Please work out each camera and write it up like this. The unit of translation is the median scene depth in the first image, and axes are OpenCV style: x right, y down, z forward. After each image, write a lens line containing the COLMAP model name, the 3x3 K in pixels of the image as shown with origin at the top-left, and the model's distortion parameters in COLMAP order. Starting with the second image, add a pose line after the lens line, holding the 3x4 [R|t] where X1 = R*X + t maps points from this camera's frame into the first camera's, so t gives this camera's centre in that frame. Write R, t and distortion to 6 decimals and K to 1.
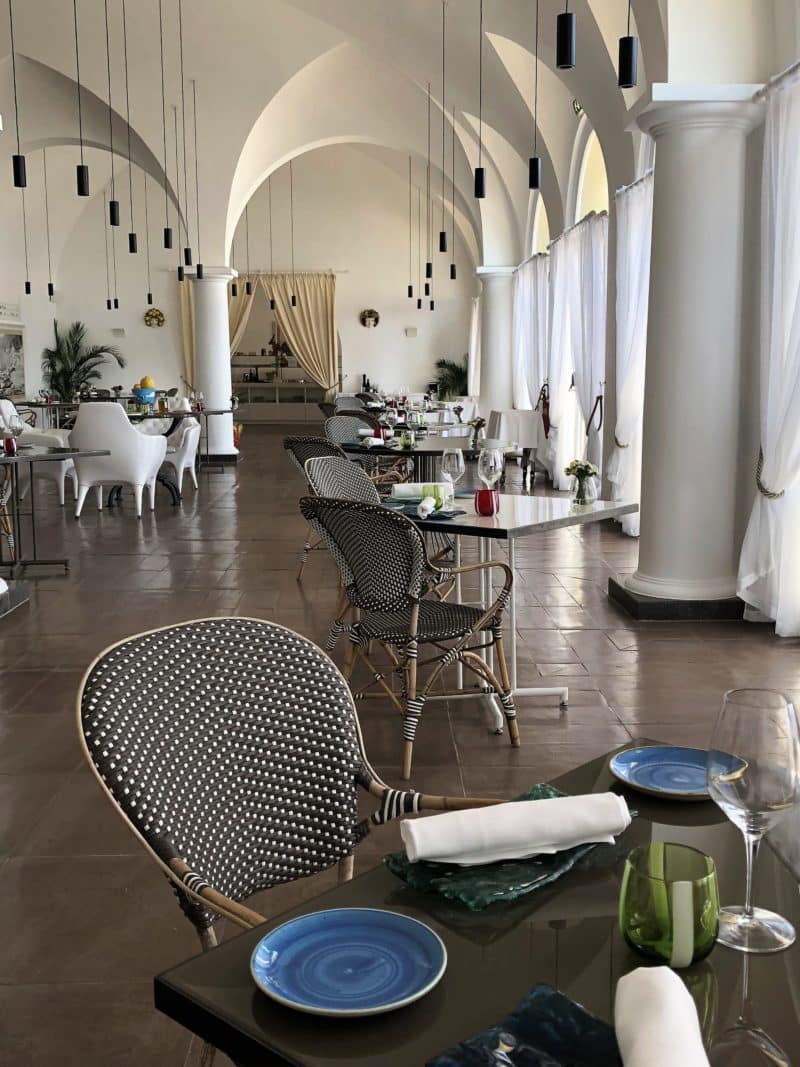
lens RADIAL K [[1113.9, 0, 400.0], [0, 1113.9, 533.5], [0, 0, 1]] dist [0.015304, 0.009051]
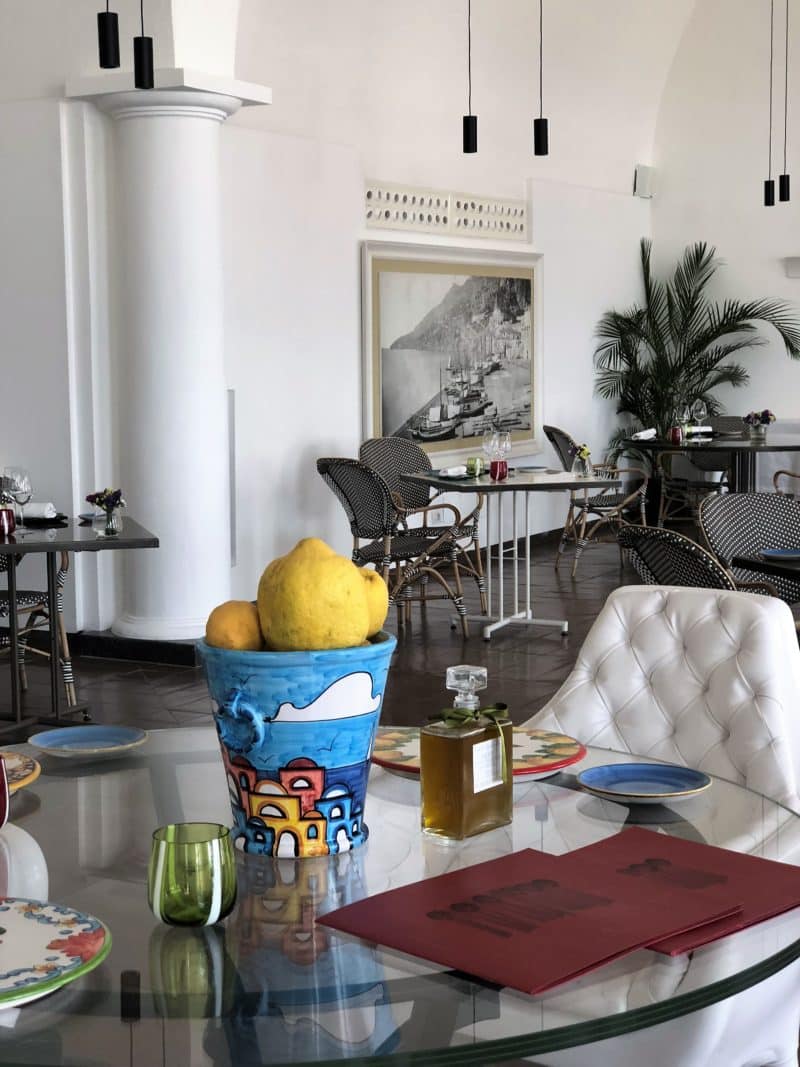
lens RADIAL K [[1703.4, 0, 400.0], [0, 1703.4, 533.5], [0, 0, 1]] dist [0.018864, 0.061654]
pose [[0.858592, 0.049765, -0.510238, -0.065439], [-0.066603, 0.997670, -0.014768, -0.071520], [0.508314, 0.046663, 0.859907, 0.434838]]
